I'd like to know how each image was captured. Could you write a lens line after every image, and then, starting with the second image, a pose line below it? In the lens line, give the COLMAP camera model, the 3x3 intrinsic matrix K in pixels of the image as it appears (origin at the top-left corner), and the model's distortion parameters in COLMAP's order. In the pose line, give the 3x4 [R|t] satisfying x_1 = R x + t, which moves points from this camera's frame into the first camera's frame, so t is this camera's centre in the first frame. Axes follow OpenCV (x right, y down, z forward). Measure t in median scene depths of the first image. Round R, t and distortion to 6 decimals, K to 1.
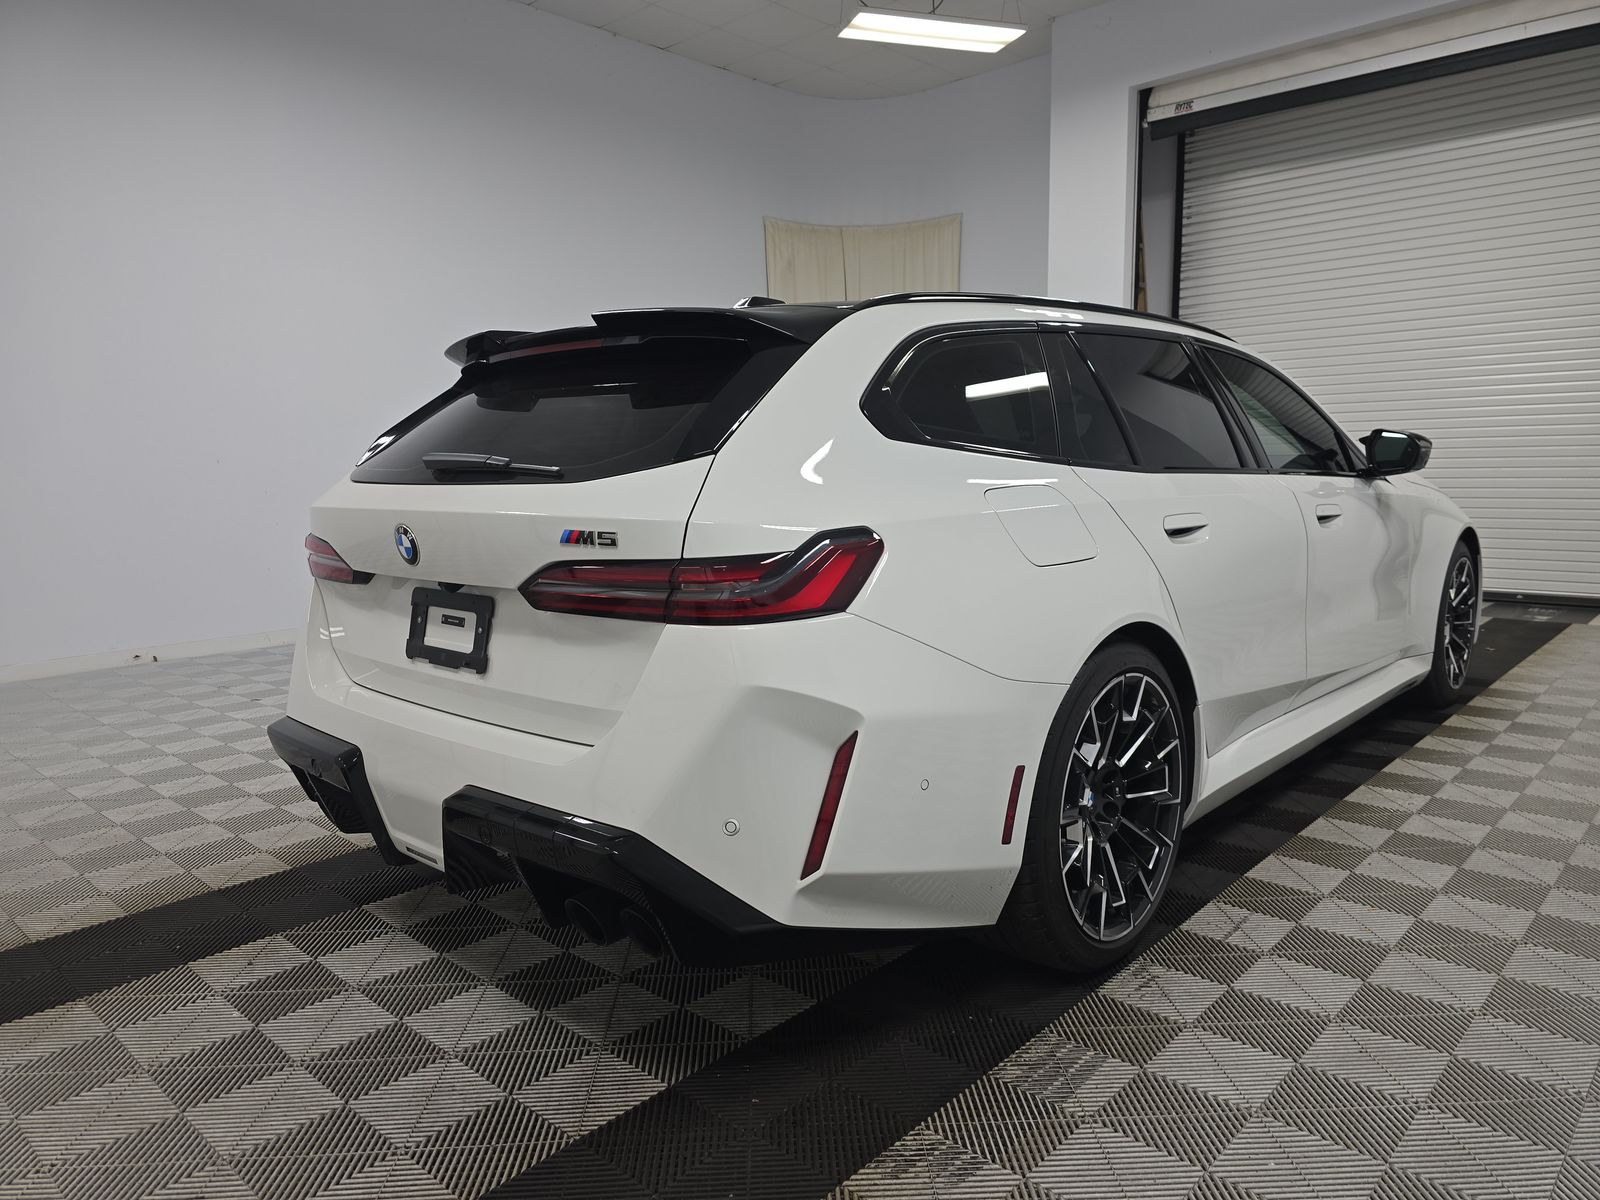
lens RADIAL K [[1053.5, 0, 809.1], [0, 1053.5, 601.3], [0, 0, 1]] dist [0.043135, -0.029467]
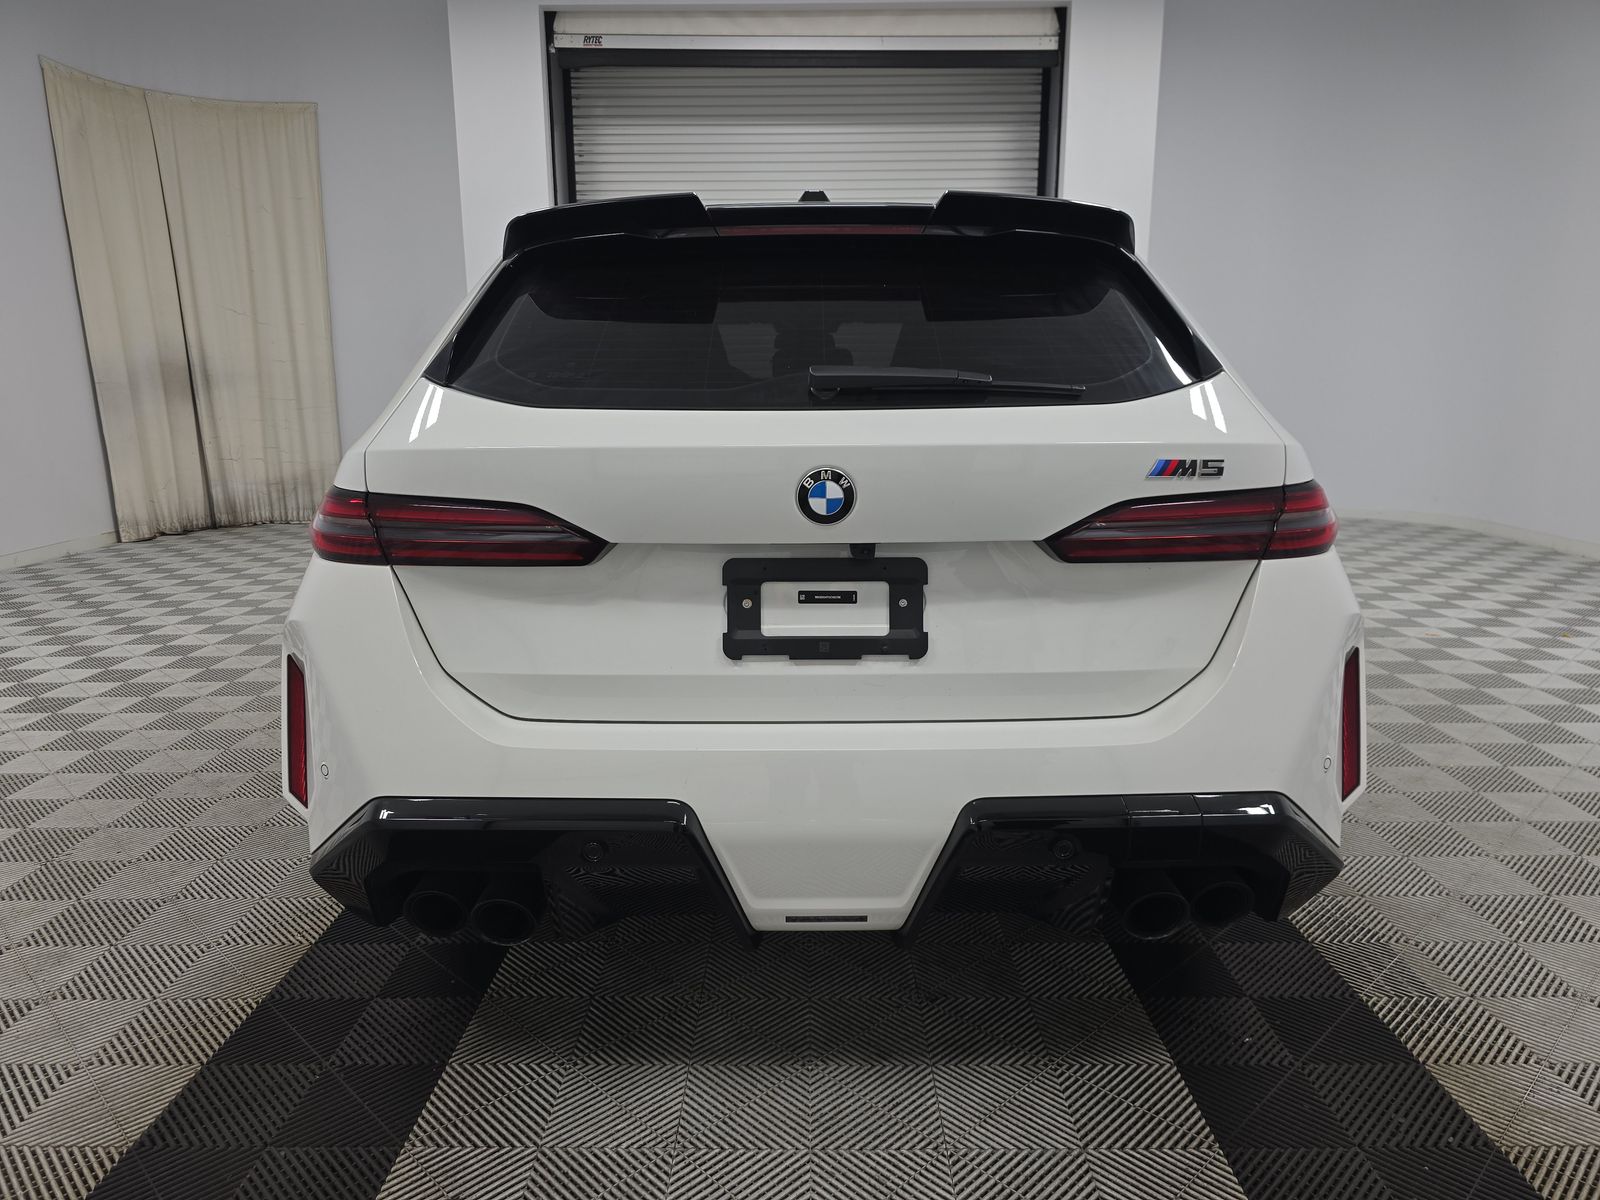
lens RADIAL K [[1053.5, 0, 809.1], [0, 1053.5, 601.3], [0, 0, 1]] dist [0.043135, -0.029467]
pose [[0.746379, -0.115814, 0.655367, -0.799304], [0.081525, 0.993236, 0.082674, -0.038799], [-0.660509, -0.008277, 0.750772, 0.445346]]
